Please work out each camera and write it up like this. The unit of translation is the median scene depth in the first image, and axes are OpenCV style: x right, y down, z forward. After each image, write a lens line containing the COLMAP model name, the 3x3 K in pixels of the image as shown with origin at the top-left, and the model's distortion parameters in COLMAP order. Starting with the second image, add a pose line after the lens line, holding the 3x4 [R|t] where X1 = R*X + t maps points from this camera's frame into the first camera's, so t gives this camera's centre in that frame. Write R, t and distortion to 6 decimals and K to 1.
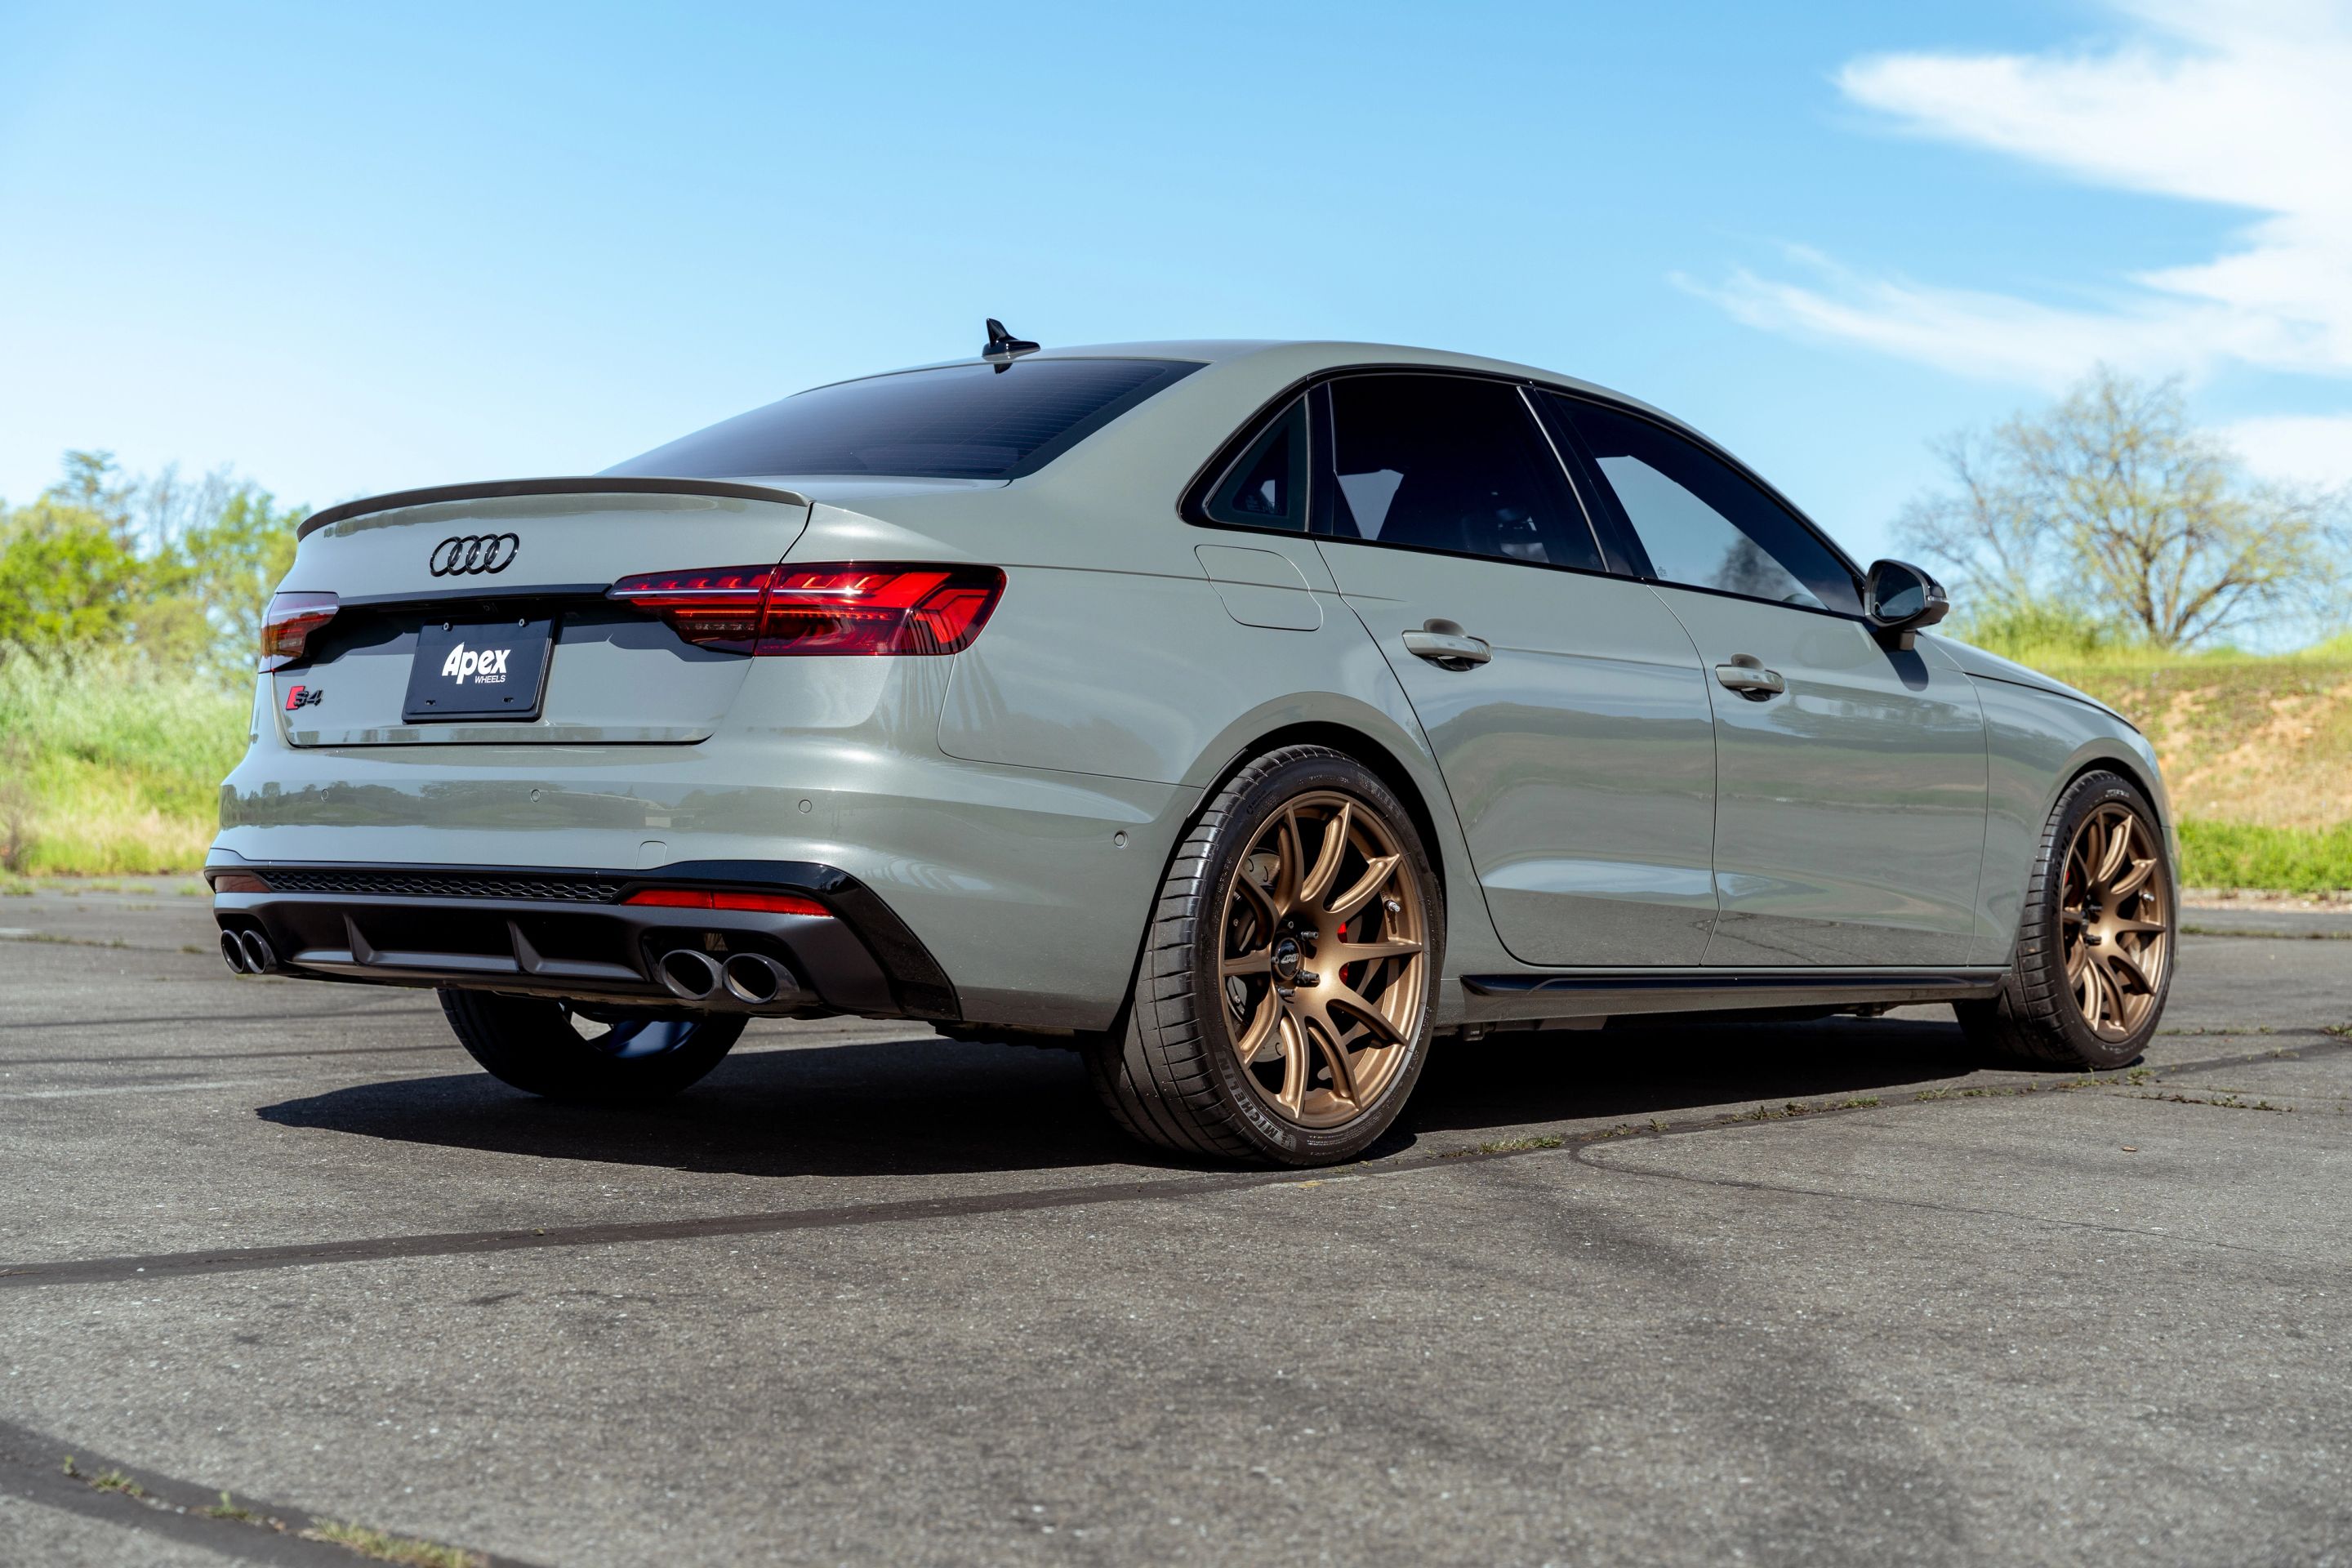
lens RADIAL K [[3316.3, 0, 1214.7], [0, 3316.3, 754.0], [0, 0, 1]] dist [0.016127, 0.037765]
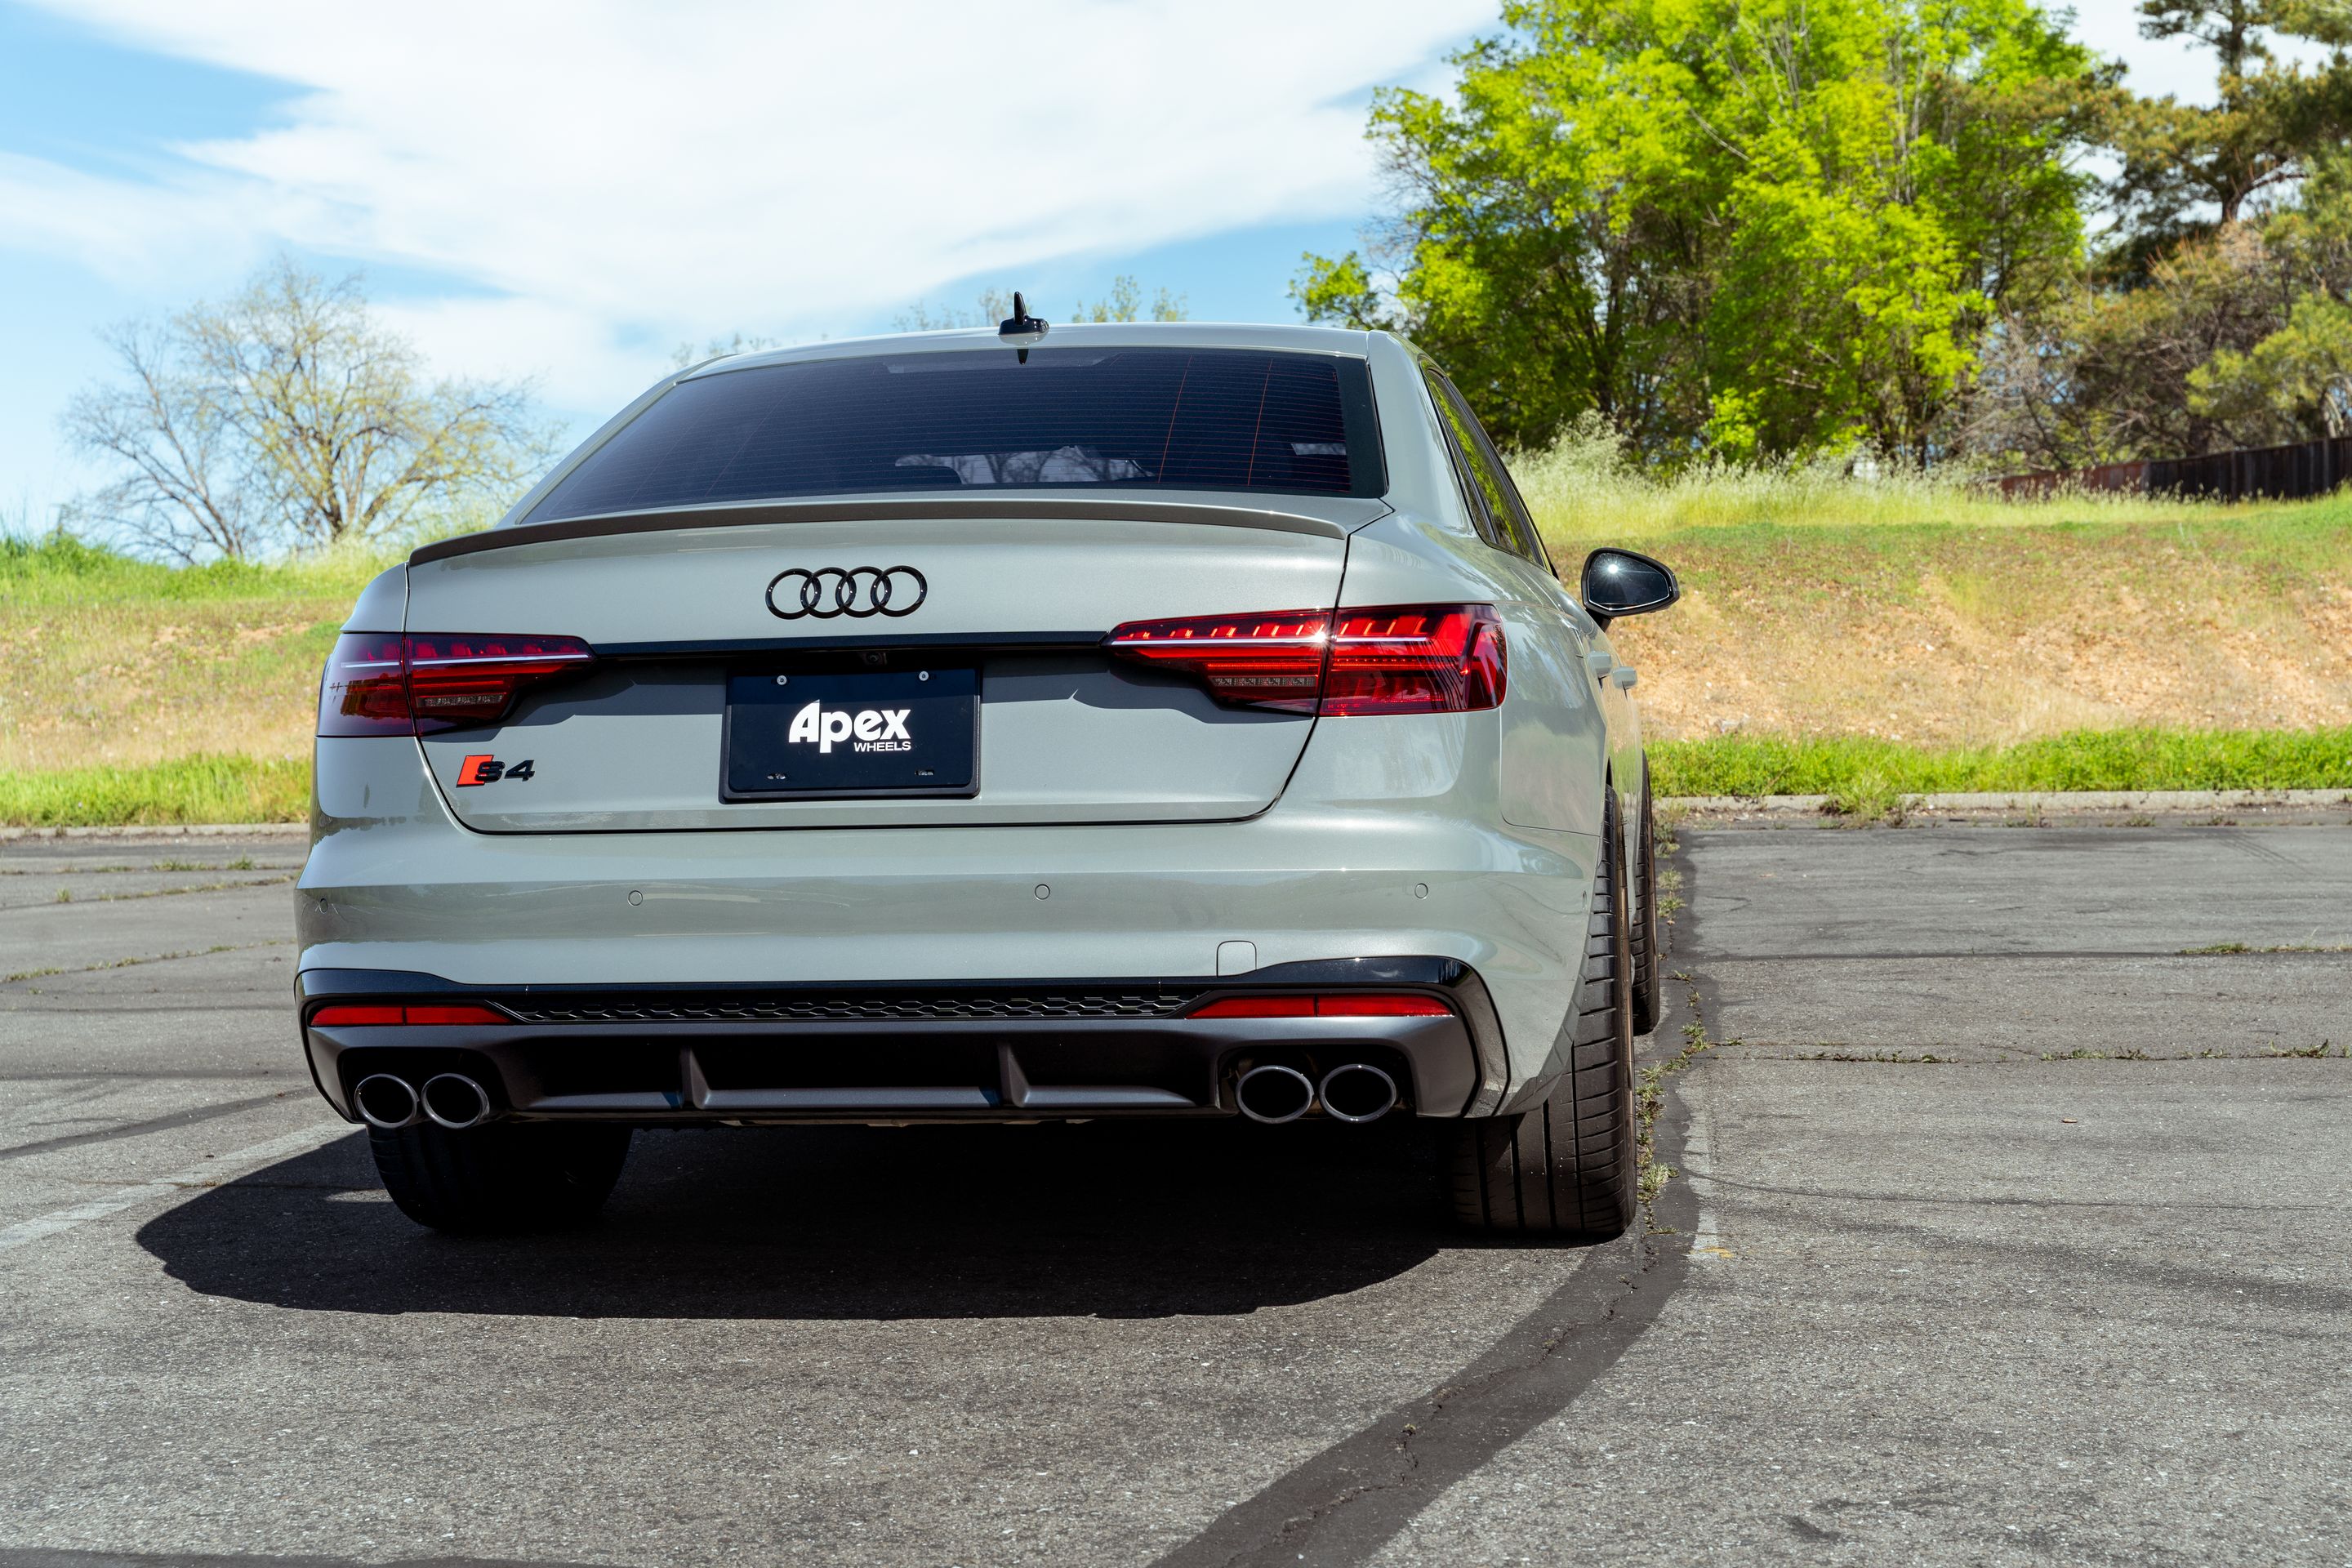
lens RADIAL K [[3343.0, 0, 1199.6], [0, 3343.0, 744.2], [0, 0, 1]] dist [0.001064, 0.055588]
pose [[0.853603, -0.036000, 0.519678, -0.515318], [0.020944, 0.999174, 0.034814, -0.044627], [-0.520502, -0.018834, 0.853652, 0.233066]]
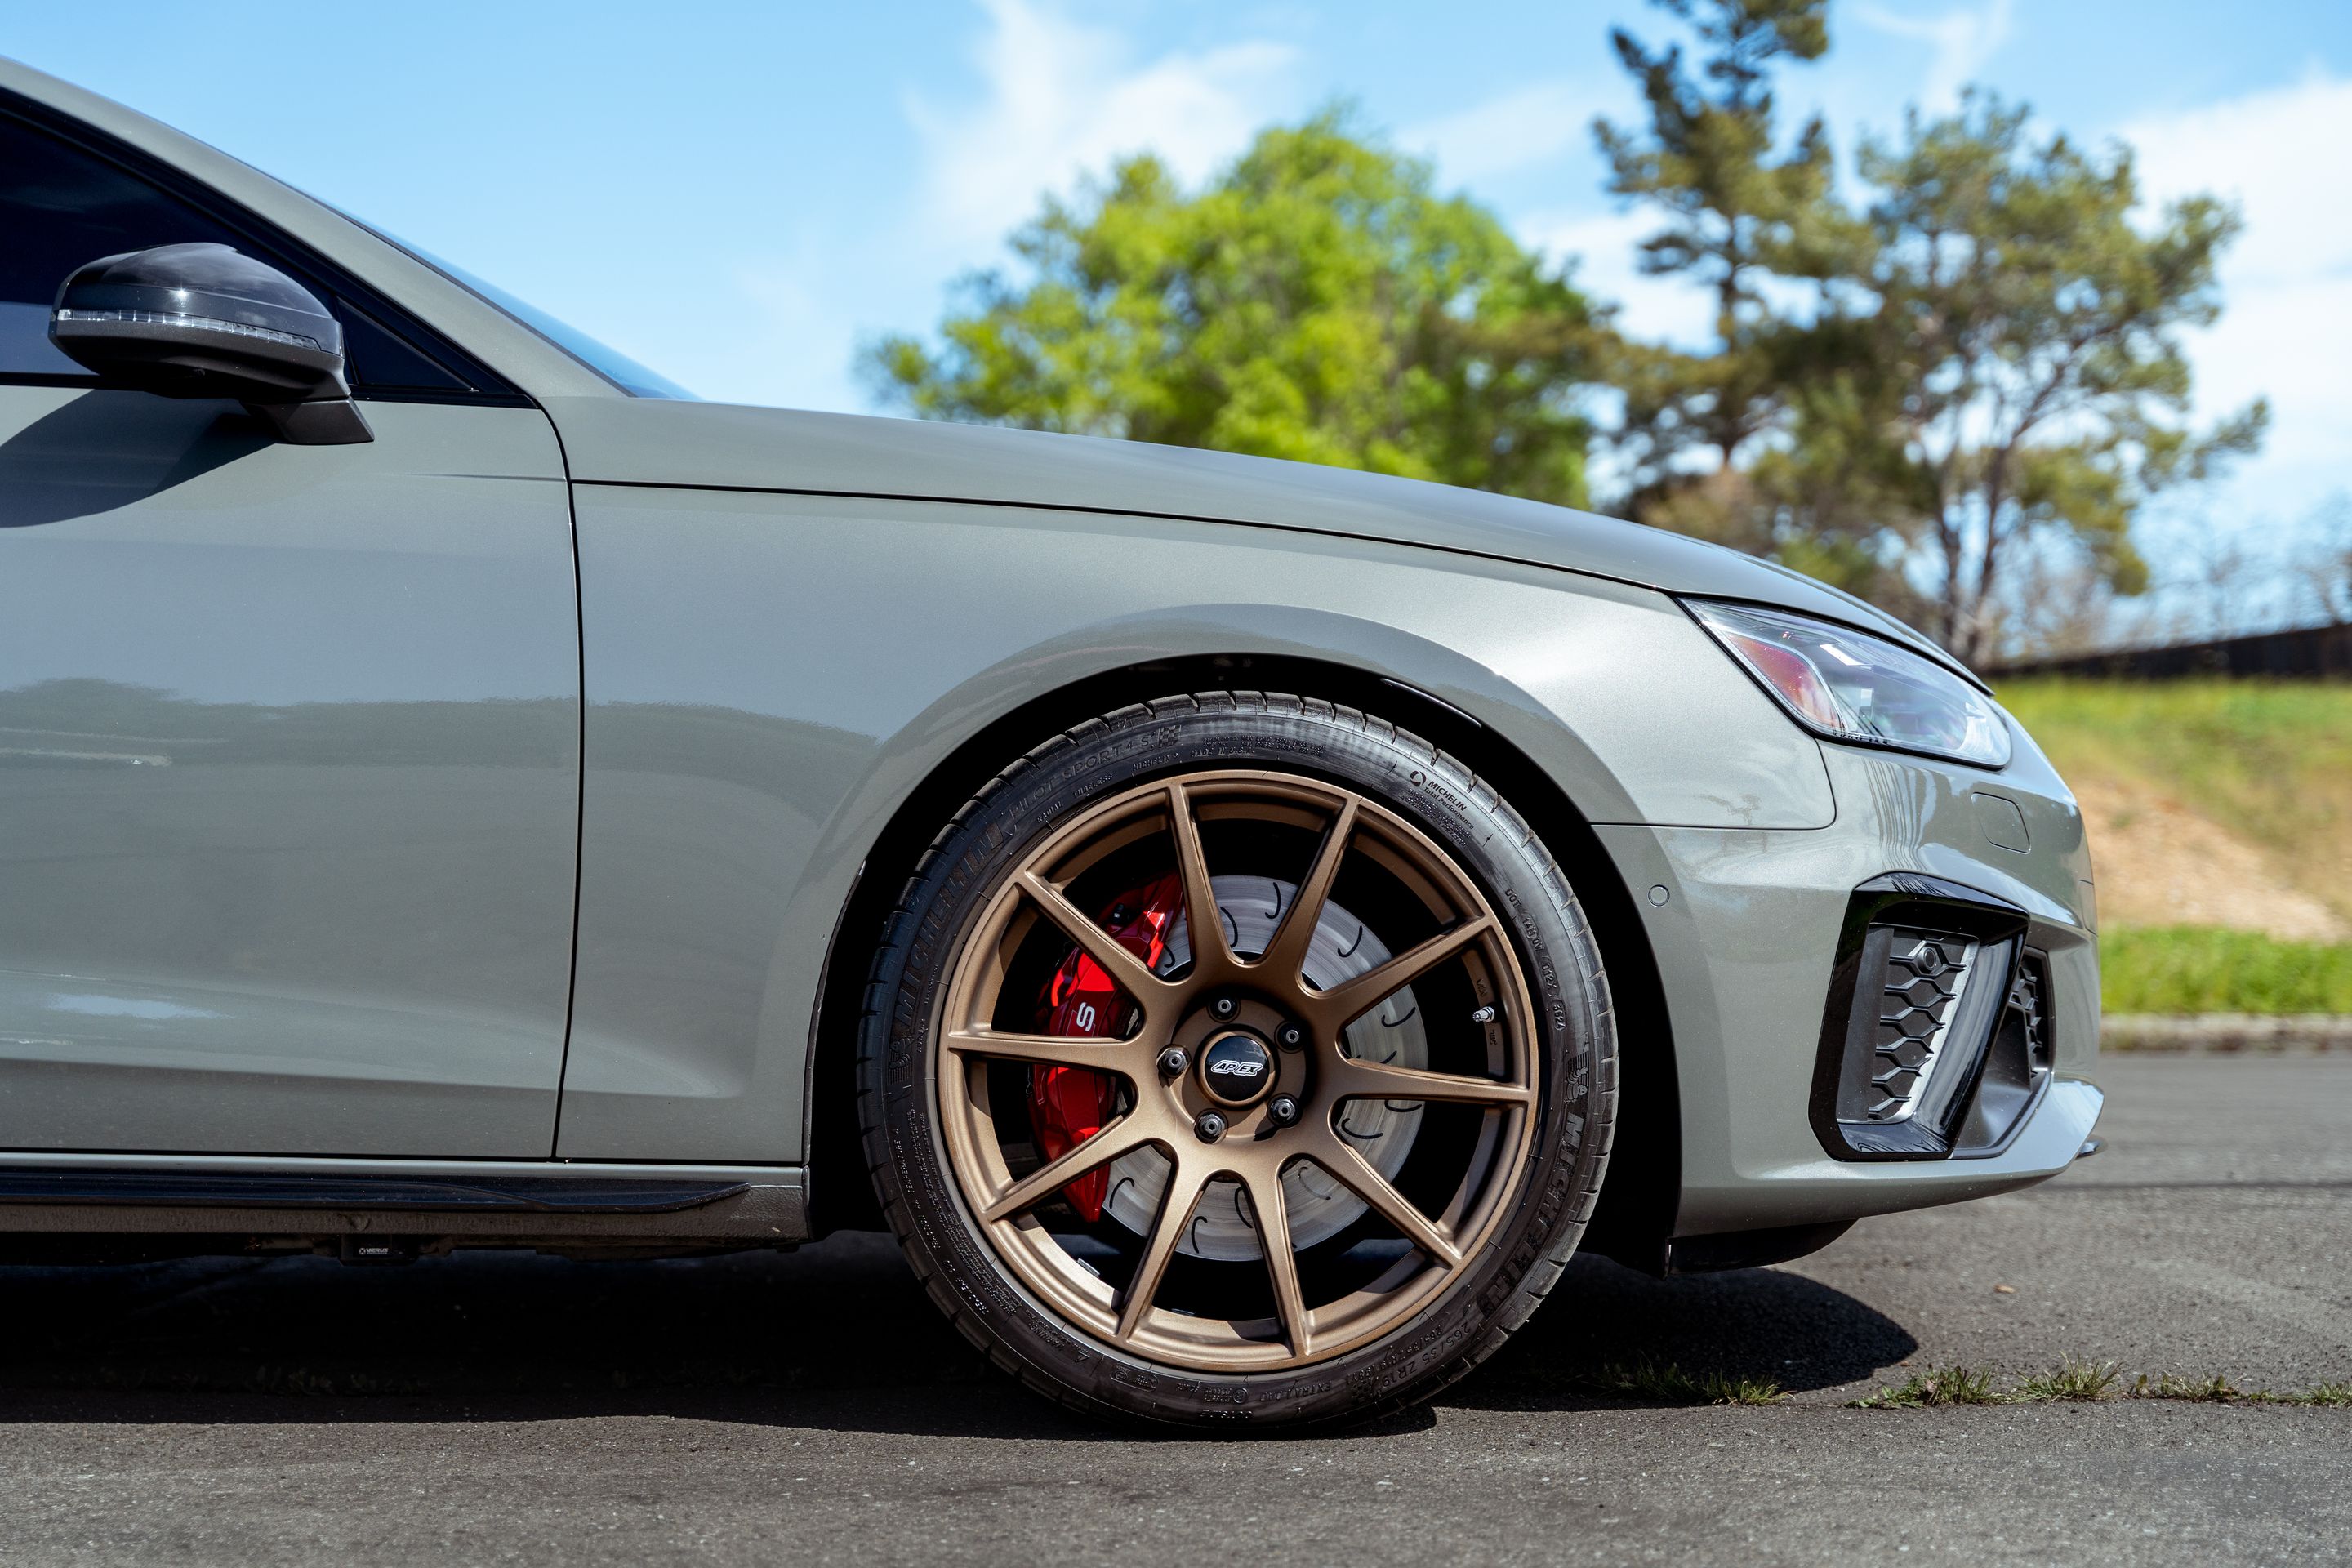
lens RADIAL K [[3432.4, 0, 1155.8], [0, 3432.4, 789.8], [0, 0, 1]] dist [0.002665, -0.032067]
pose [[0.783205, 0.013290, 0.621621, 0.099838], [0.007088, 0.999516, -0.030300, 0.036546], [-0.621723, 0.028137, 0.782732, 0.595579]]
